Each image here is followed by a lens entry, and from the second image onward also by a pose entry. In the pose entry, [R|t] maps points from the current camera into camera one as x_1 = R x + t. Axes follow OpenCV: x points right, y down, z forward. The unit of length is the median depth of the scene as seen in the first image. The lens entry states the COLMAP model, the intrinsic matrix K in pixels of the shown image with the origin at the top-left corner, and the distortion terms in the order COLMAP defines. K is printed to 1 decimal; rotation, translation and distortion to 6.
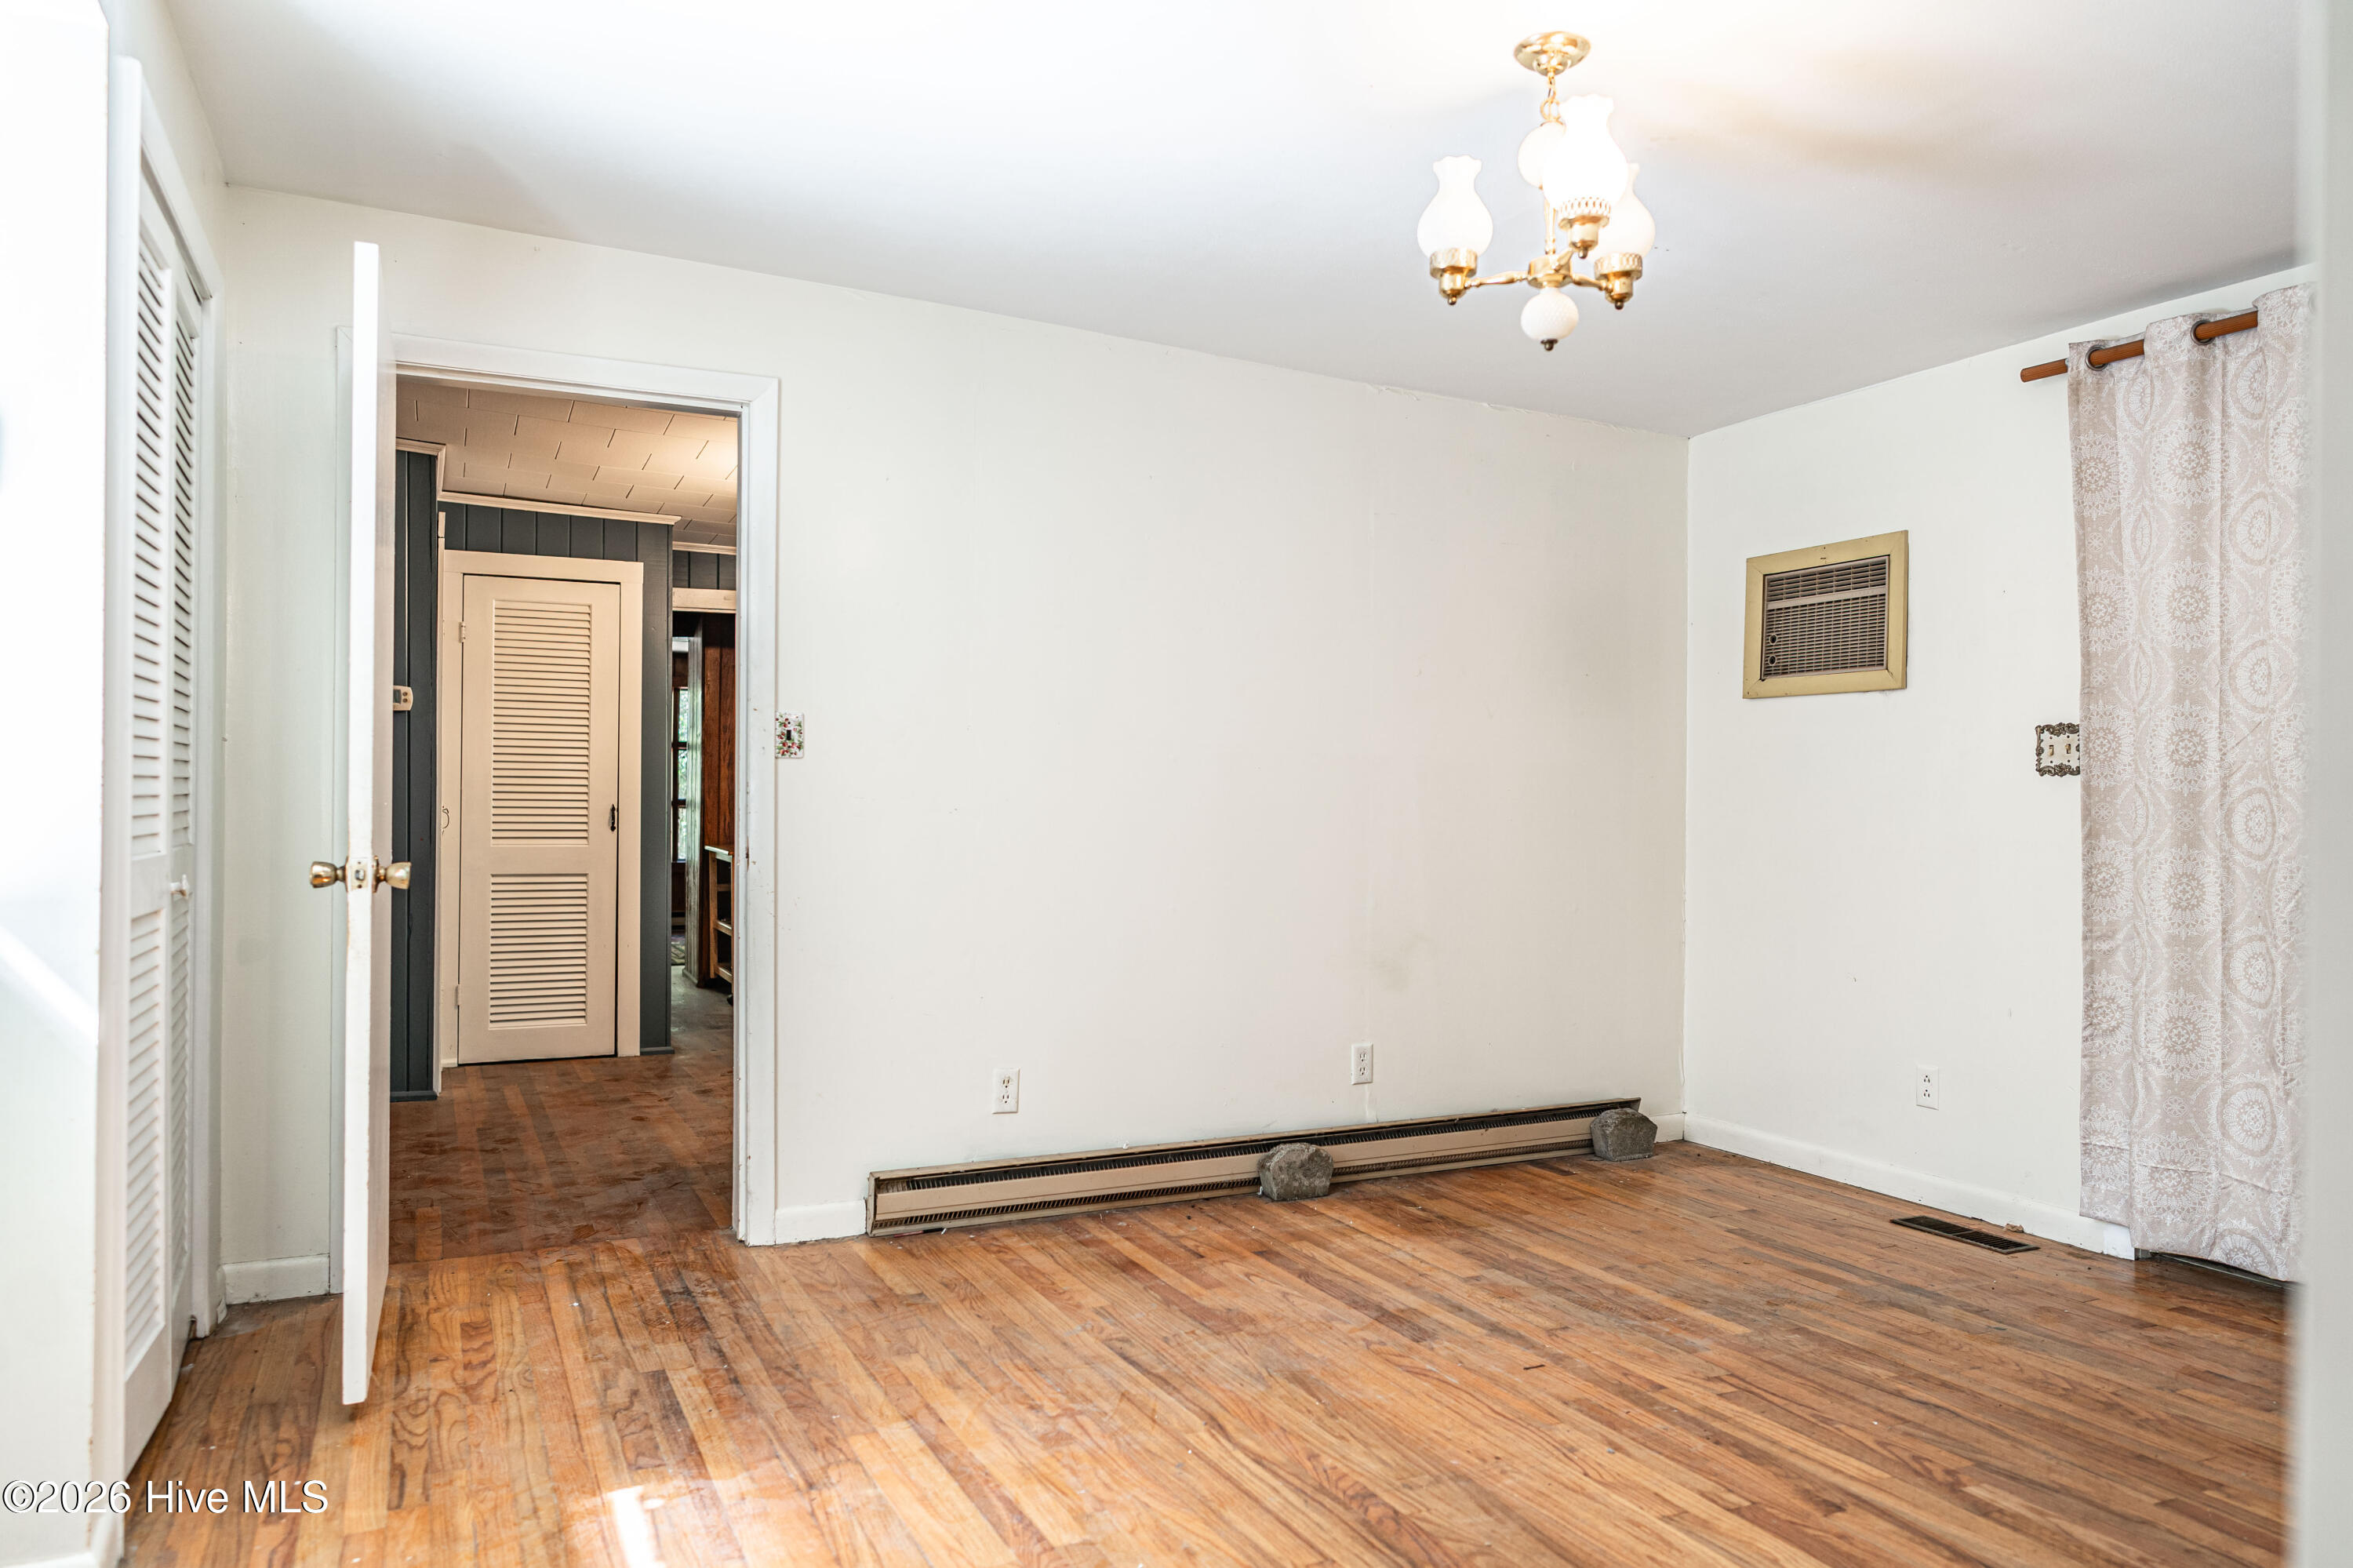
lens RADIAL K [[1572.4, 0, 1179.5], [0, 1572.4, 795.1], [0, 0, 1]] dist [-0.001481, 0.004895]
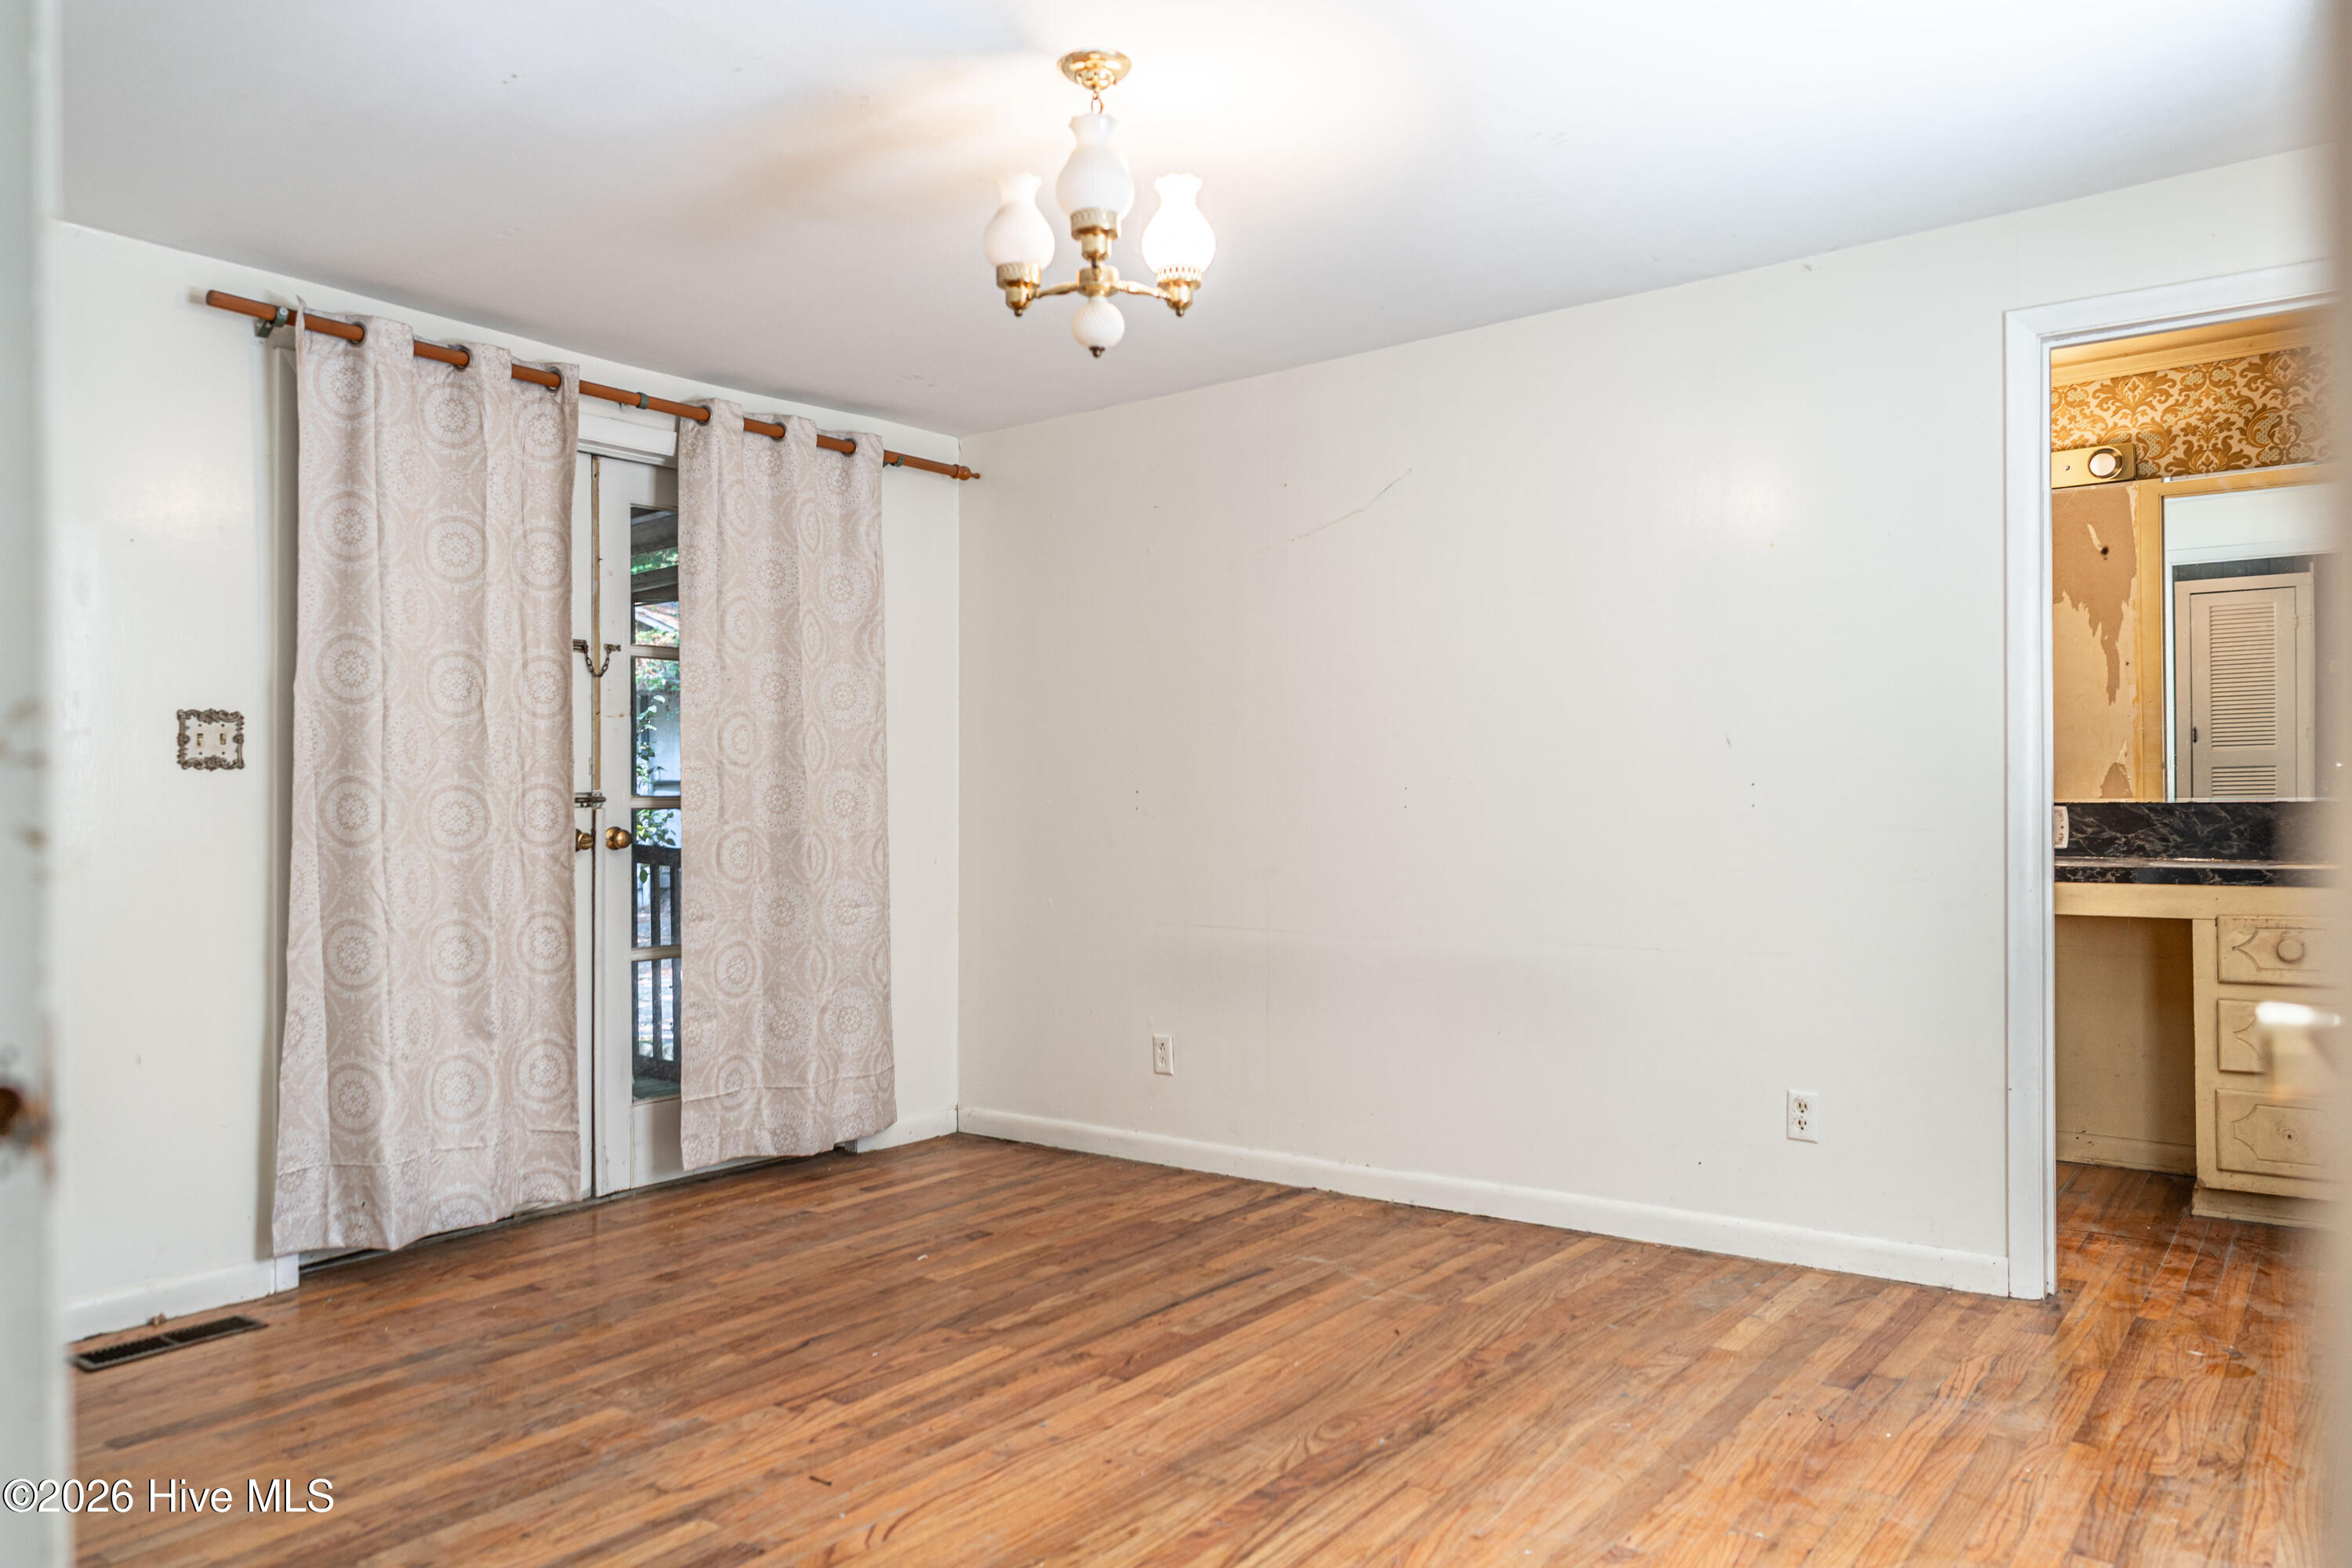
lens RADIAL K [[1571.7, 0, 1179.0], [0, 1571.7, 795.1], [0, 0, 1]] dist [-0.001481, 0.004895]
pose [[-0.466703, 0.004618, 0.884402, -0.600128], [-0.004315, 0.999963, -0.007498, 0.007423], [-0.884404, -0.007315, -0.466666, 1.227938]]
